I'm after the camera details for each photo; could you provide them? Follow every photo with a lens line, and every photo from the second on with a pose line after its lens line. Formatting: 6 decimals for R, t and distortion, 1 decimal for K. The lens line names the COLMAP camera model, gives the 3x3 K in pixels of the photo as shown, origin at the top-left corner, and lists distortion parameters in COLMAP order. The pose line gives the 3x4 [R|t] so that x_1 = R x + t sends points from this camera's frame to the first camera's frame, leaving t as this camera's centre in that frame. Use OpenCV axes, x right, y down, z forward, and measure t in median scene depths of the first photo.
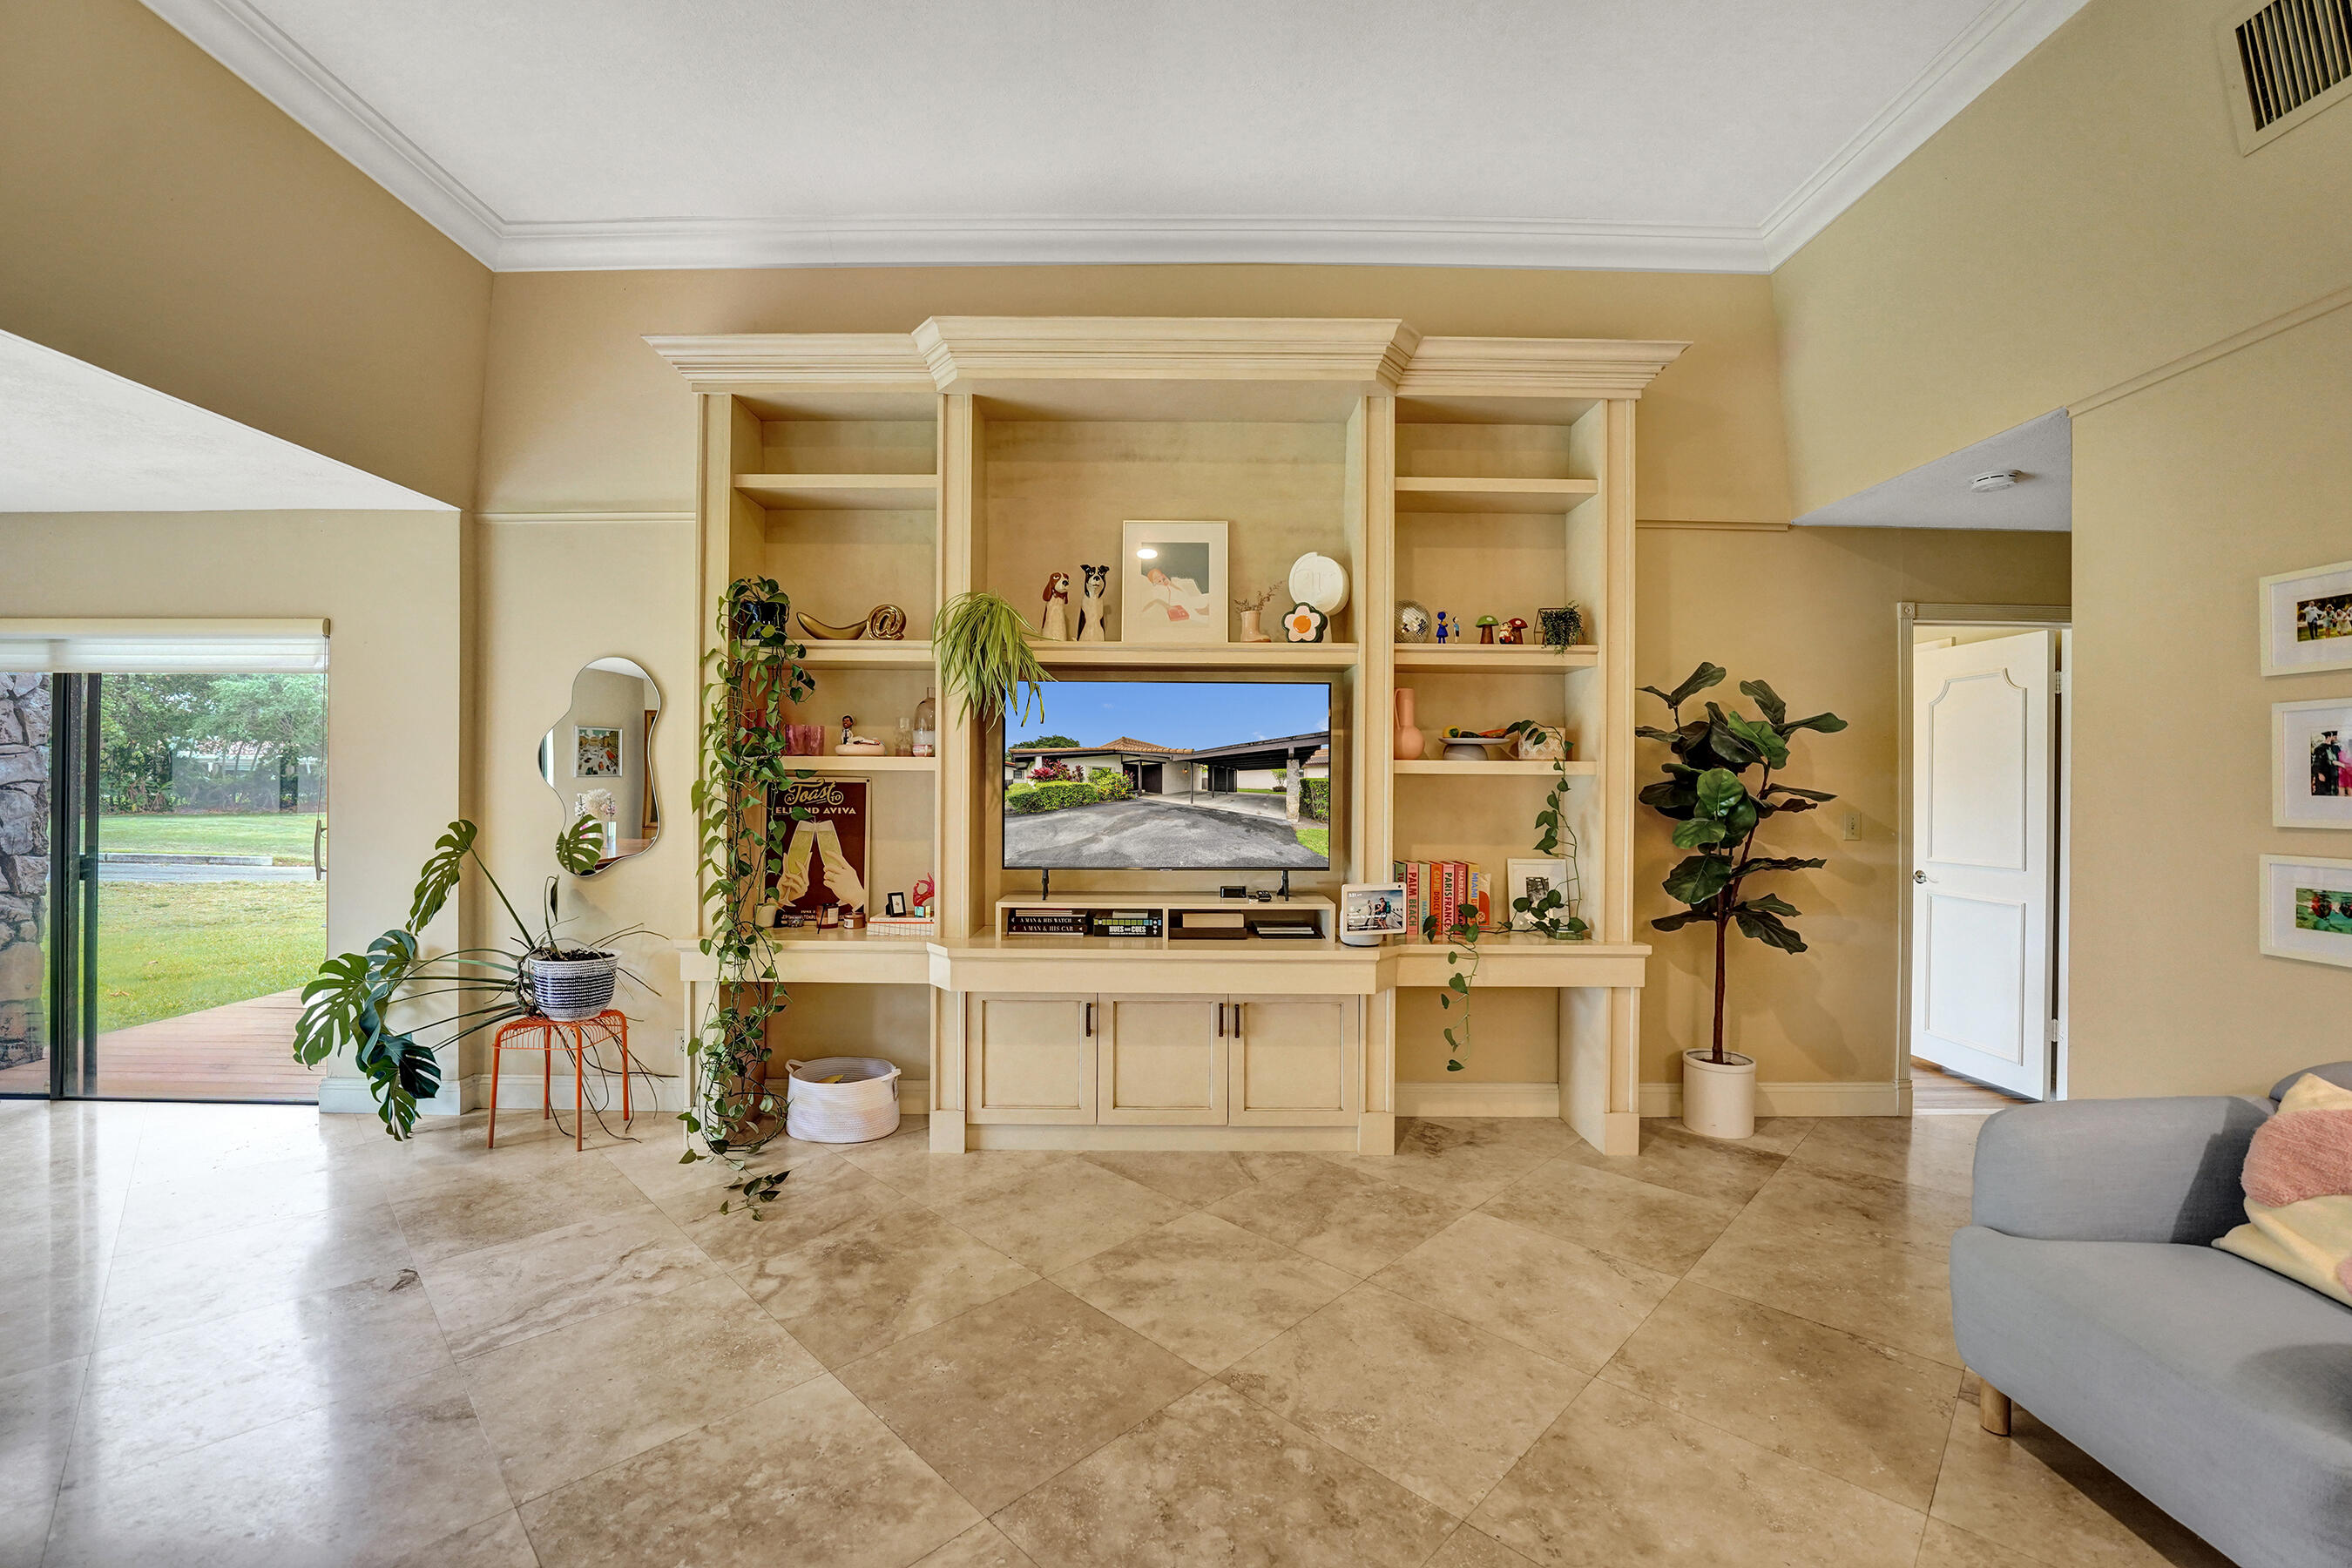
lens RADIAL K [[973.1, 0, 1171.6], [0, 973.1, 782.3], [0, 0, 1]] dist [-0.026397, -0.000053]
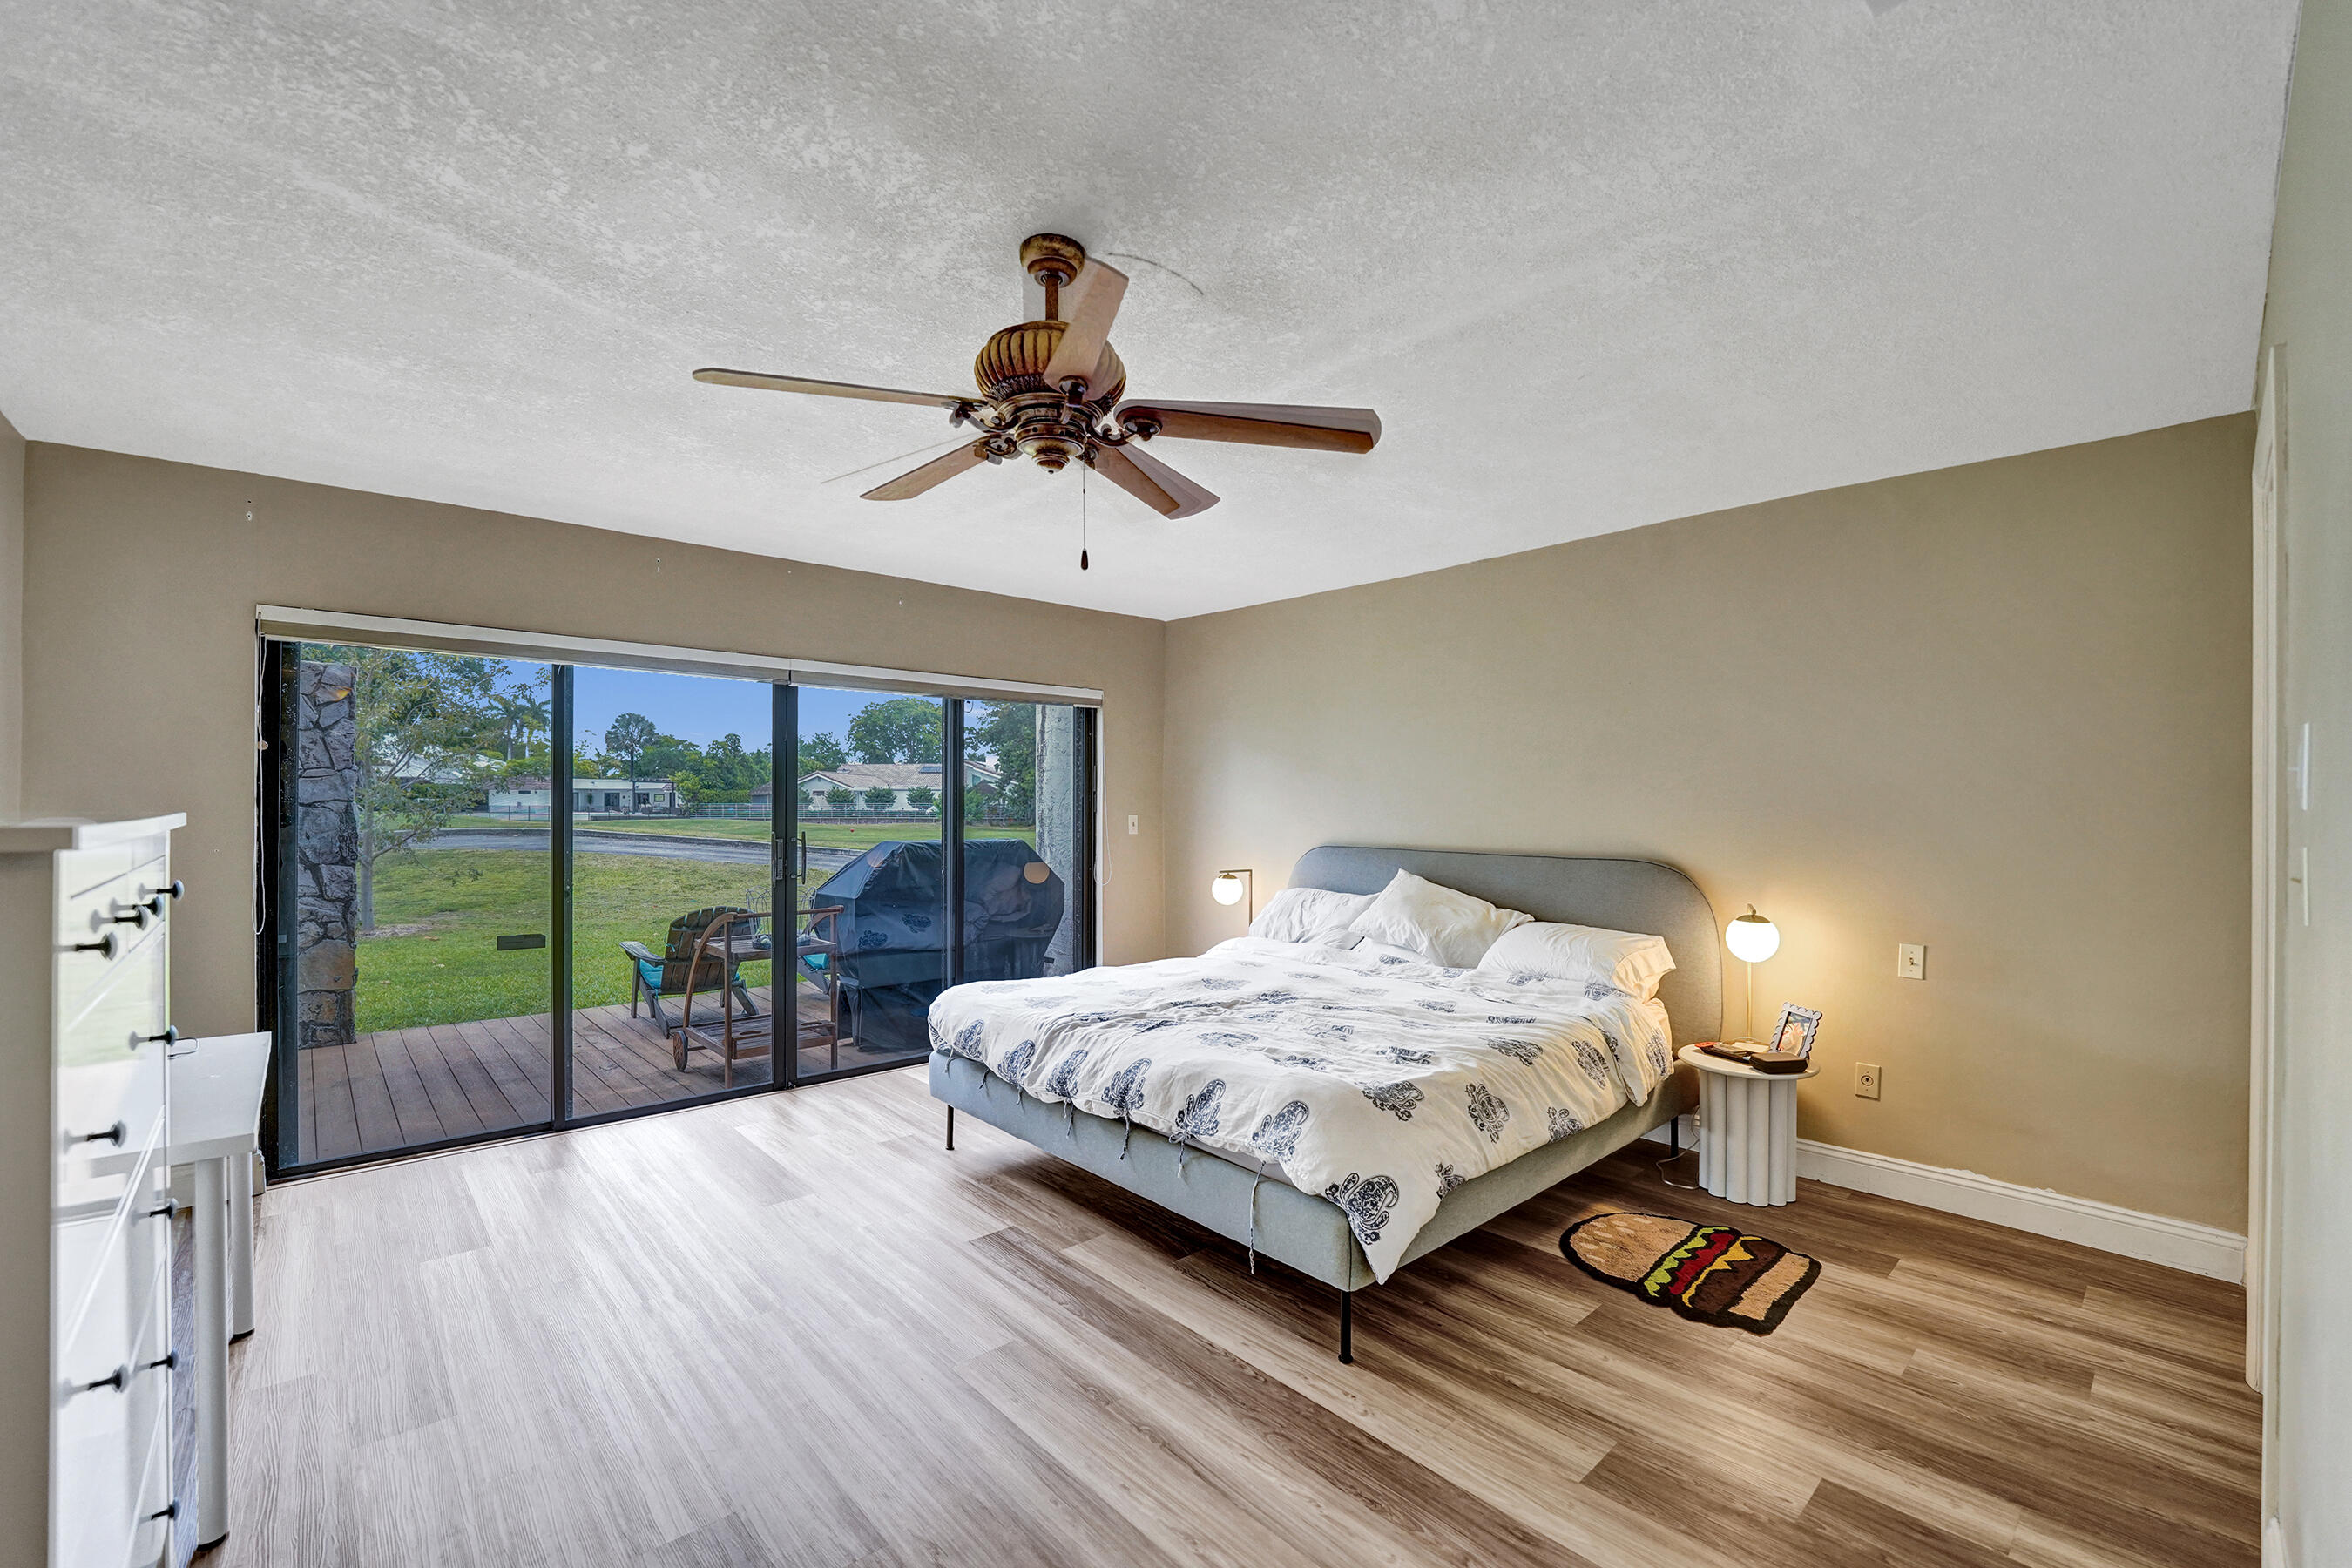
lens RADIAL K [[978.5, 0, 1175.2], [0, 978.5, 802.0], [0, 0, 1]] dist [-0.024564, 0.000183]
pose [[0.671606, -0.006960, -0.740876, 0.461226], [0.005783, 0.999975, -0.004152, 0.015771], [0.740886, -0.001496, 0.671629, 1.294123]]
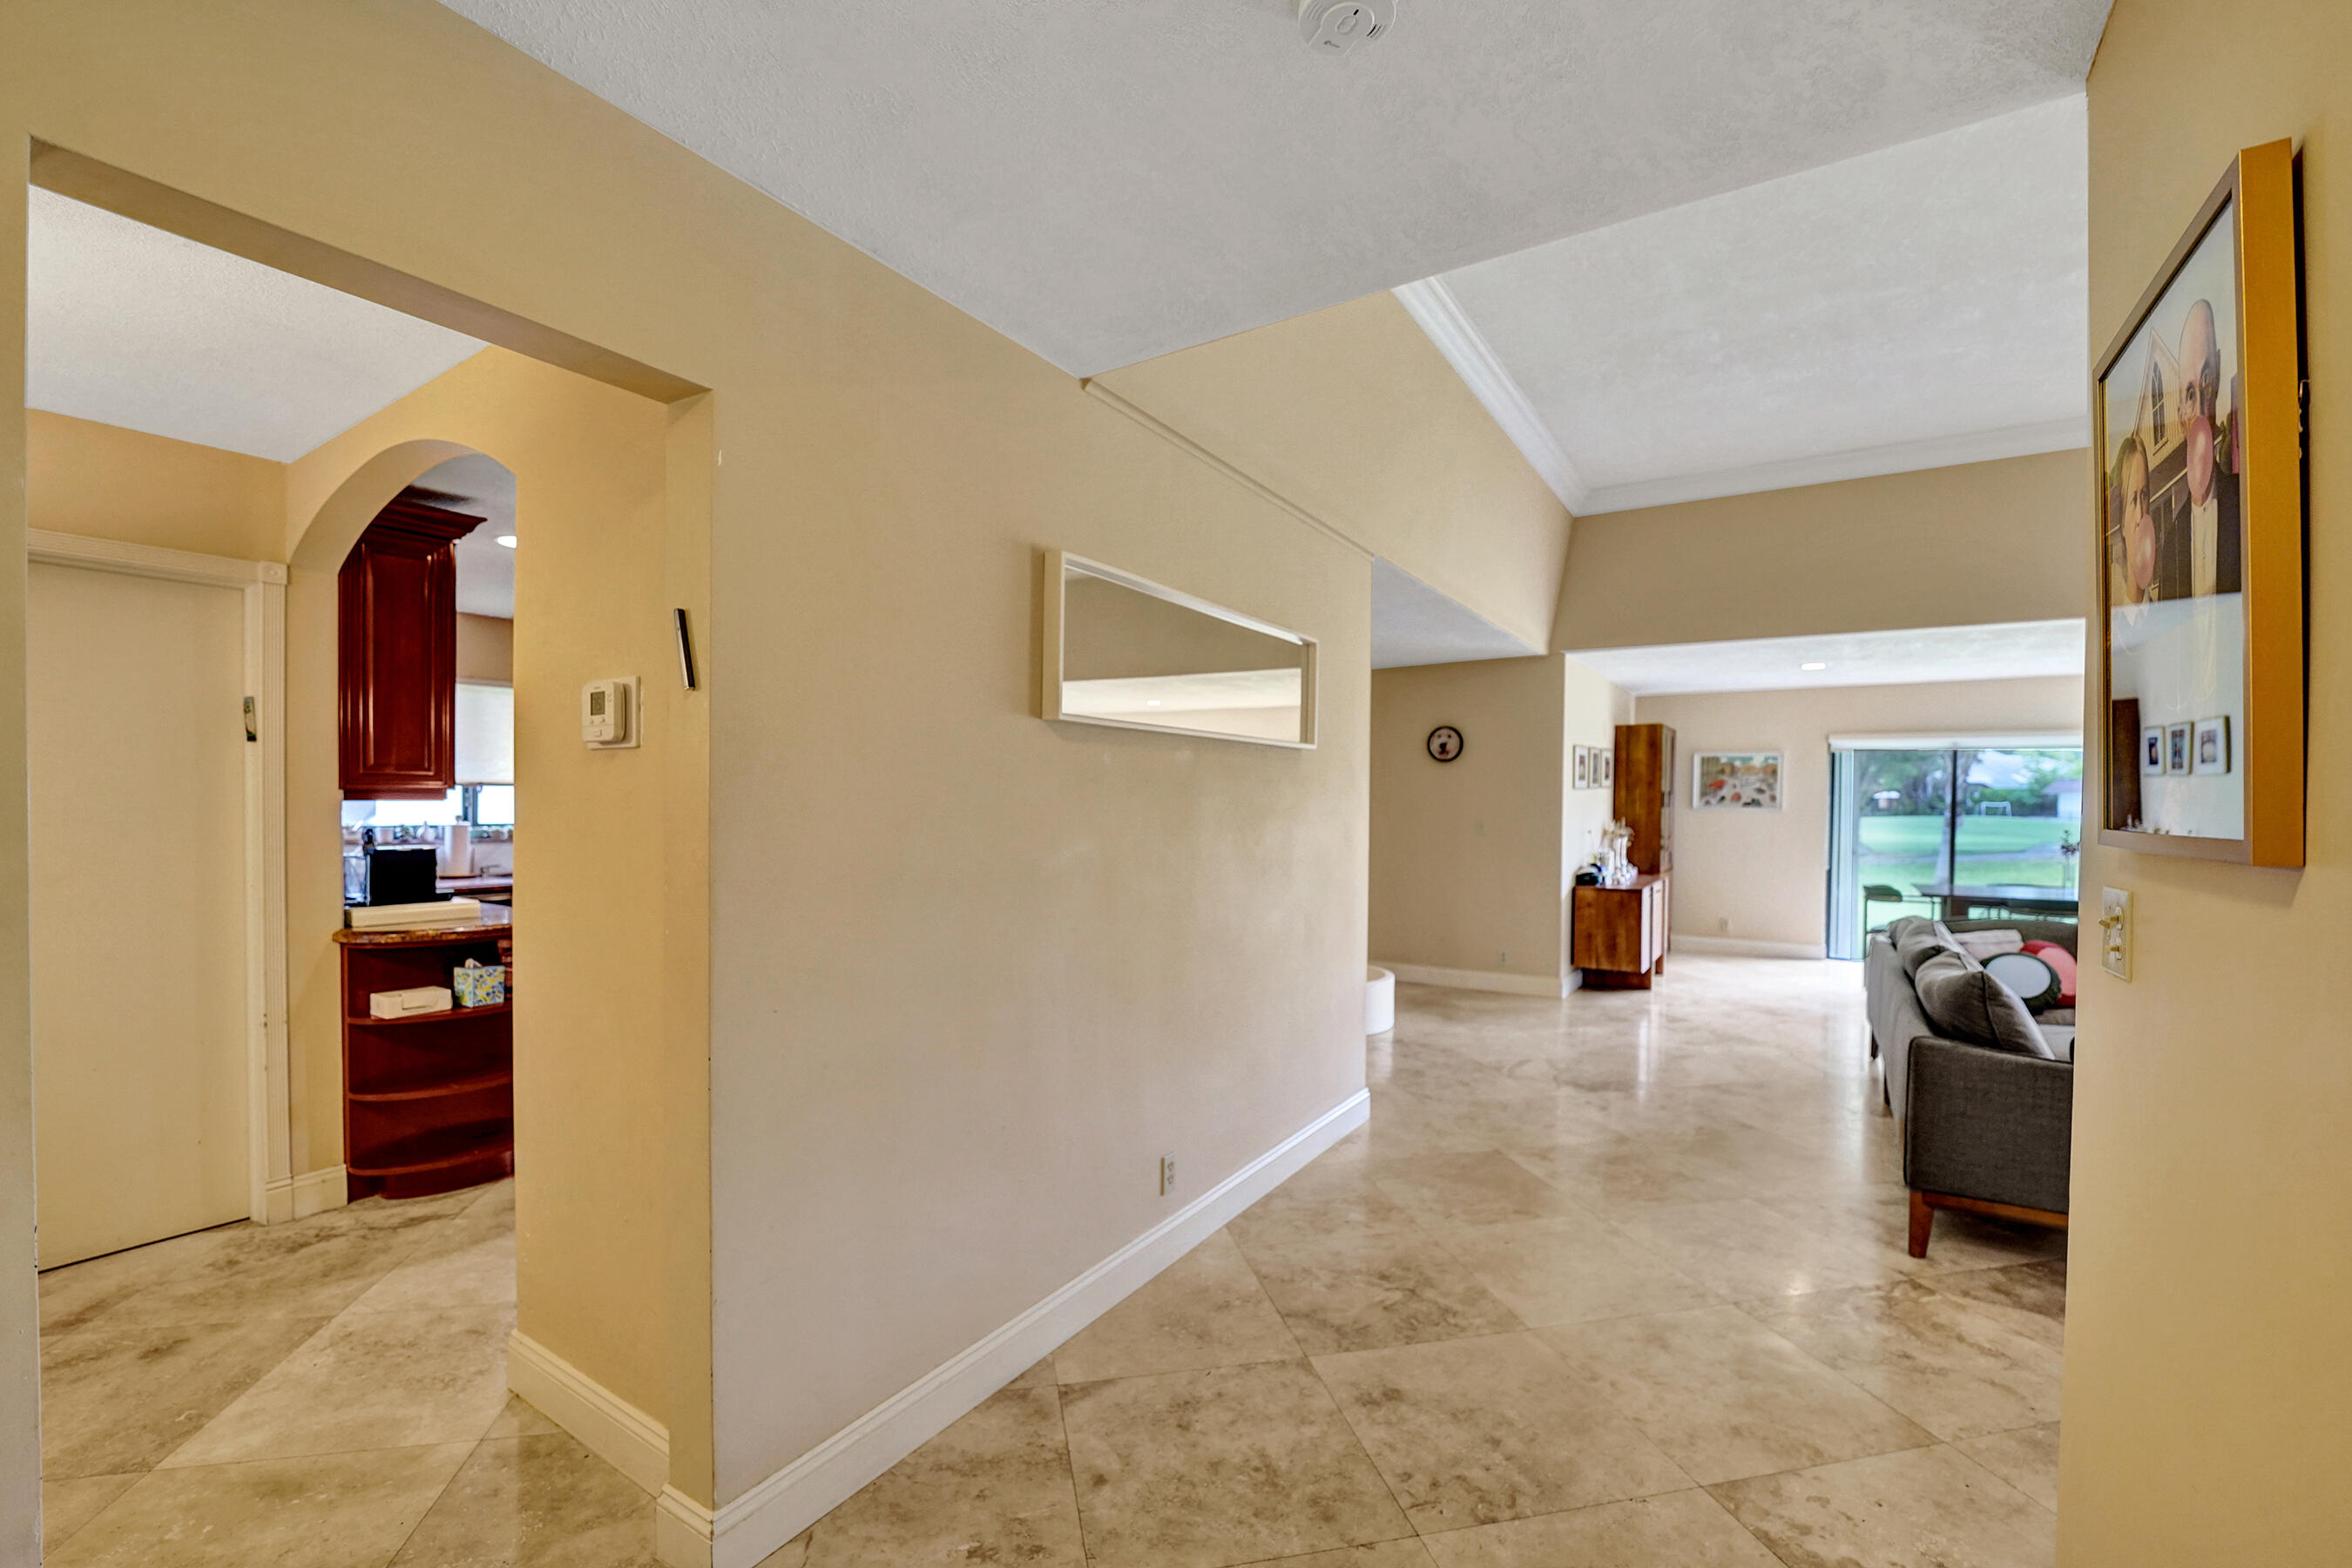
lens RADIAL K [[986.3, 0, 1170.4], [0, 986.3, 816.5], [0, 0, 1]] dist [-0.027704, 0.000218]
pose [[-0.546878, 0.002941, -0.837207, 1.227599], [-0.005822, 0.999956, 0.007316, -0.002326], [0.837192, 0.008876, -0.546837, -0.434046]]
